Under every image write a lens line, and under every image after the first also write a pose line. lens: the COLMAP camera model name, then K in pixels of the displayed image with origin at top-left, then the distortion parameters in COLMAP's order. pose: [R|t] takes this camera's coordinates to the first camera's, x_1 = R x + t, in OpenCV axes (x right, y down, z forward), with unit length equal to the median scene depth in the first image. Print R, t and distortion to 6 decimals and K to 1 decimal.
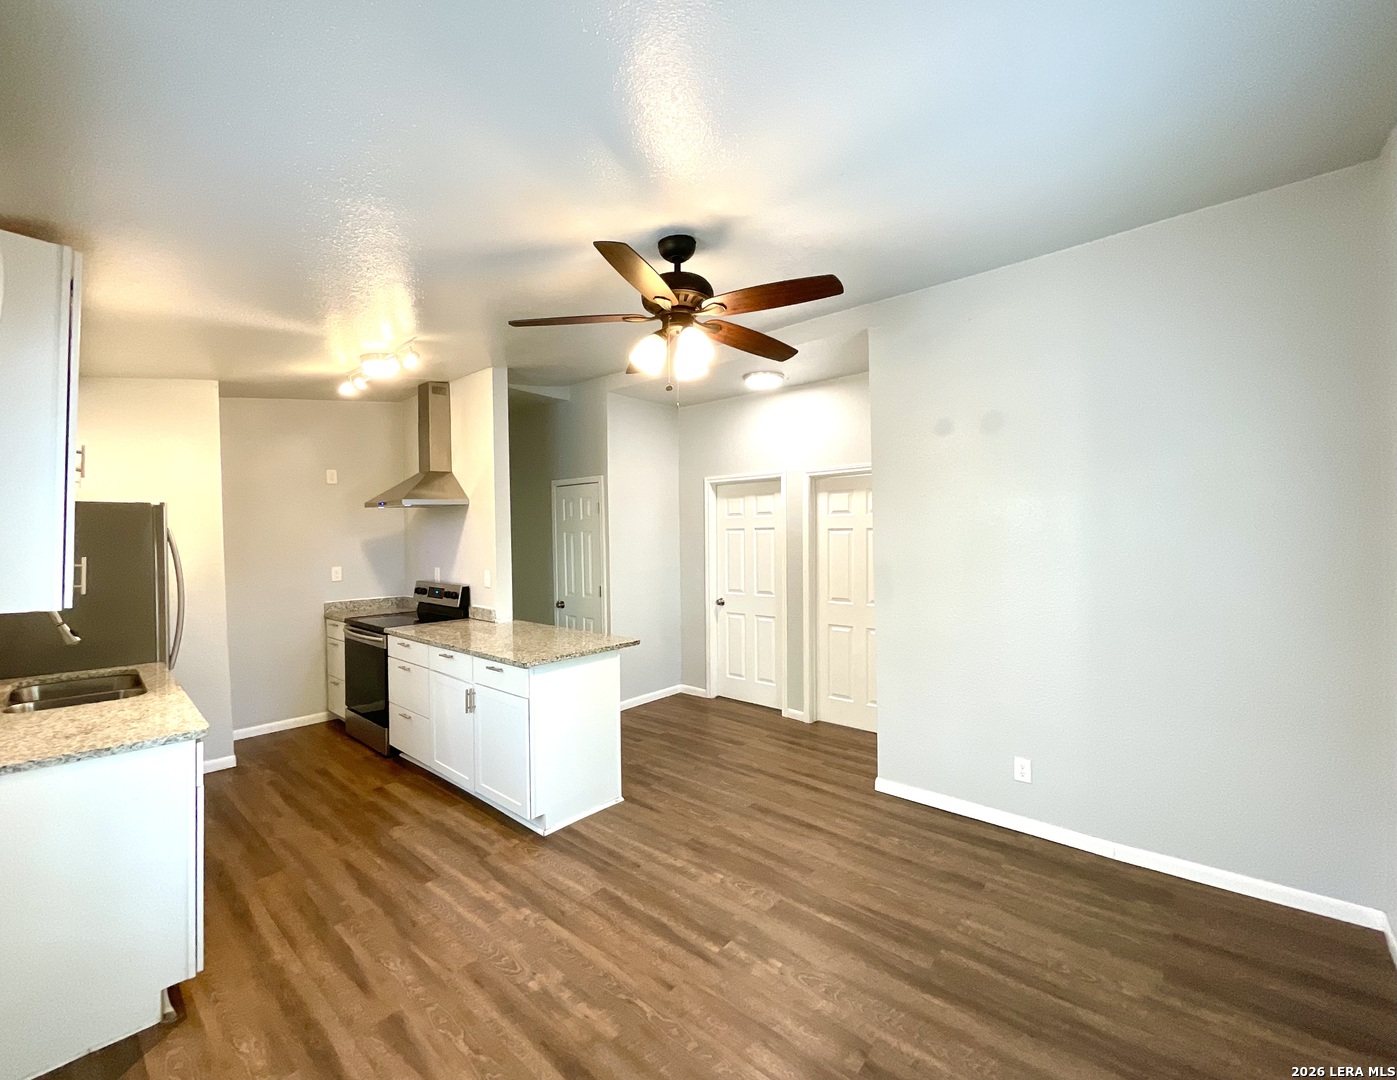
lens RADIAL K [[578.3, 0, 680.0], [0, 578.3, 545.2], [0, 0, 1]] dist [-0.001748, 0.000287]
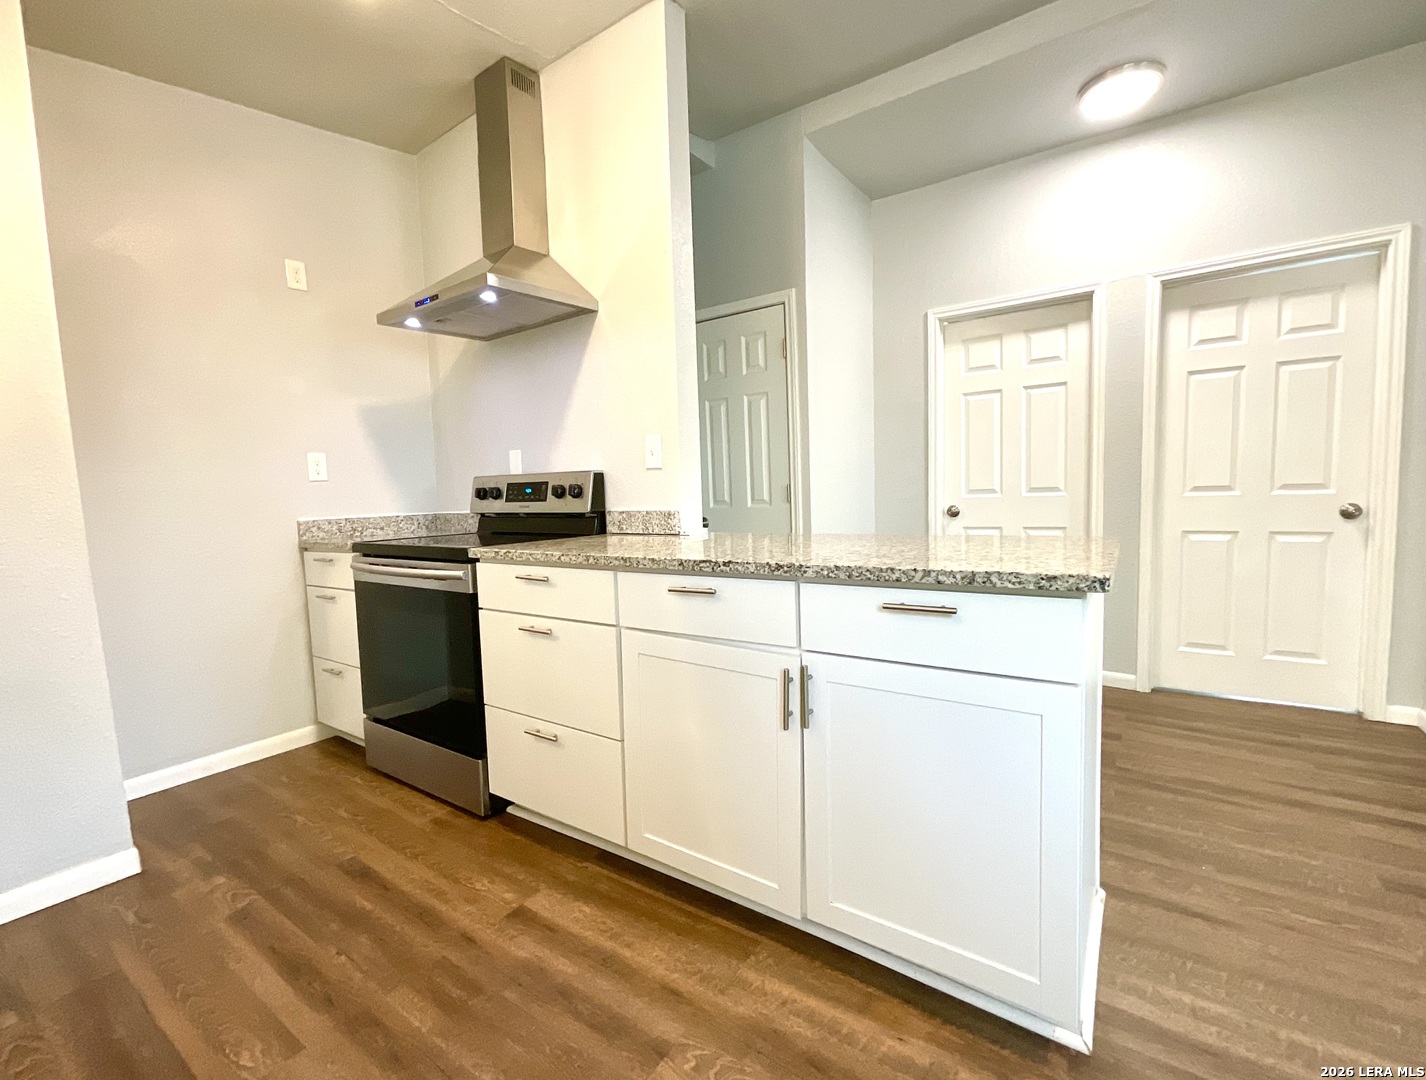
lens RADIAL K [[624.2, 0, 713.3], [0, 624.2, 538.0], [0, 0, 1]] dist [0.004248, -0.000533]
pose [[0.993236, -0.031745, 0.111686, -0.332140], [0.024870, 0.997740, 0.062424, 0.096820], [-0.113415, -0.059224, 0.991781, 0.429995]]
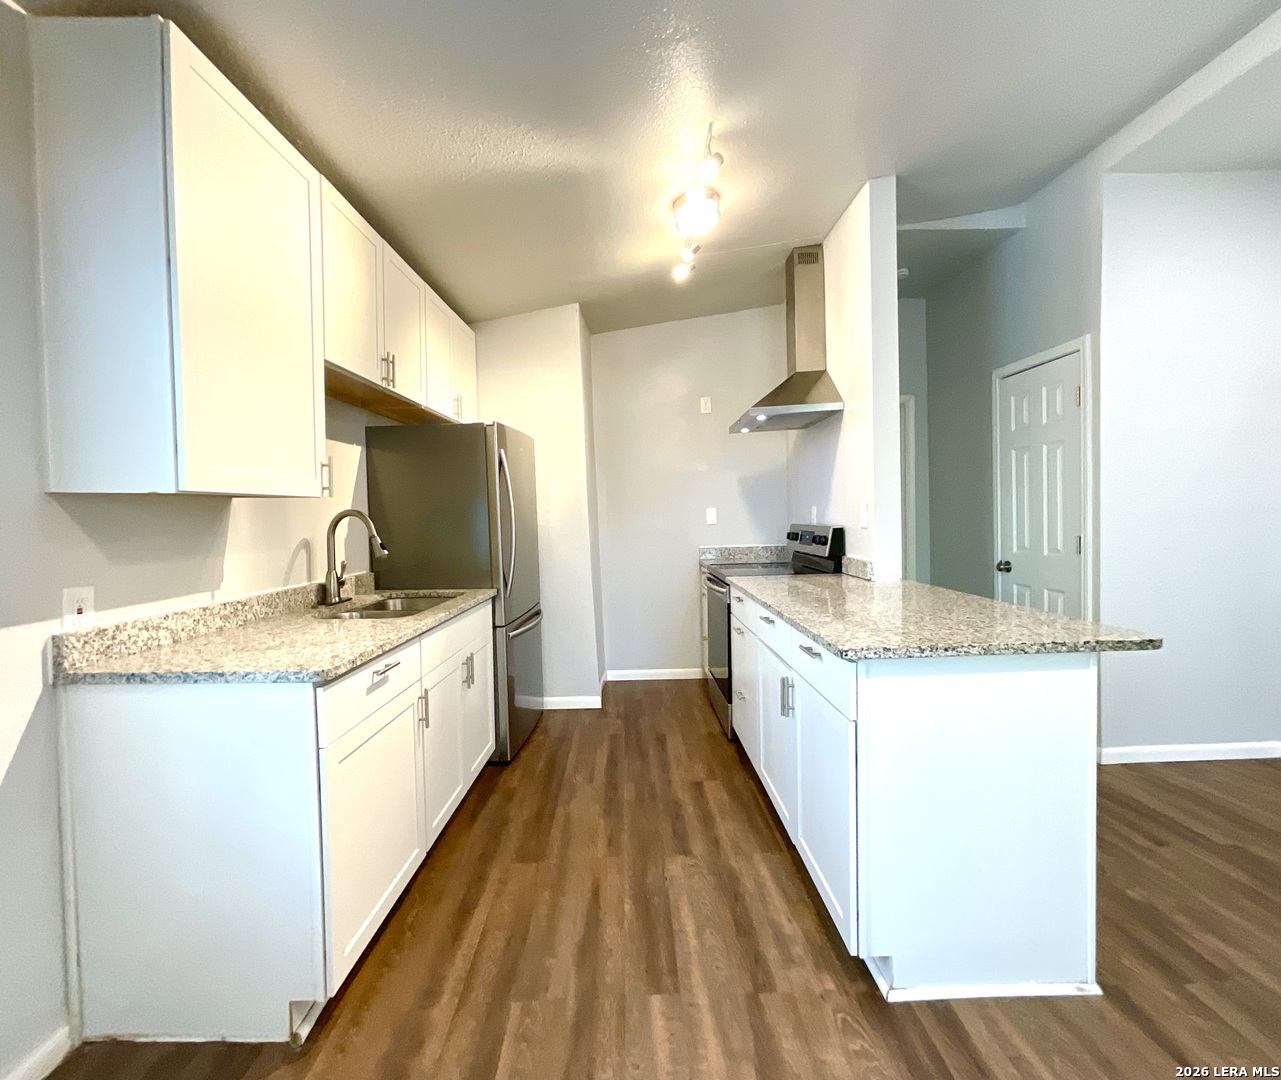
lens RADIAL K [[587.9, 0, 640.9], [0, 587.9, 541.2], [0, 0, 1]] dist [0.002476, 0.002440]
pose [[0.683224, 0.024233, -0.729806, -0.012174], [0.008171, 0.999133, 0.040825, 0.056035], [0.730163, -0.033856, 0.682434, 0.337006]]
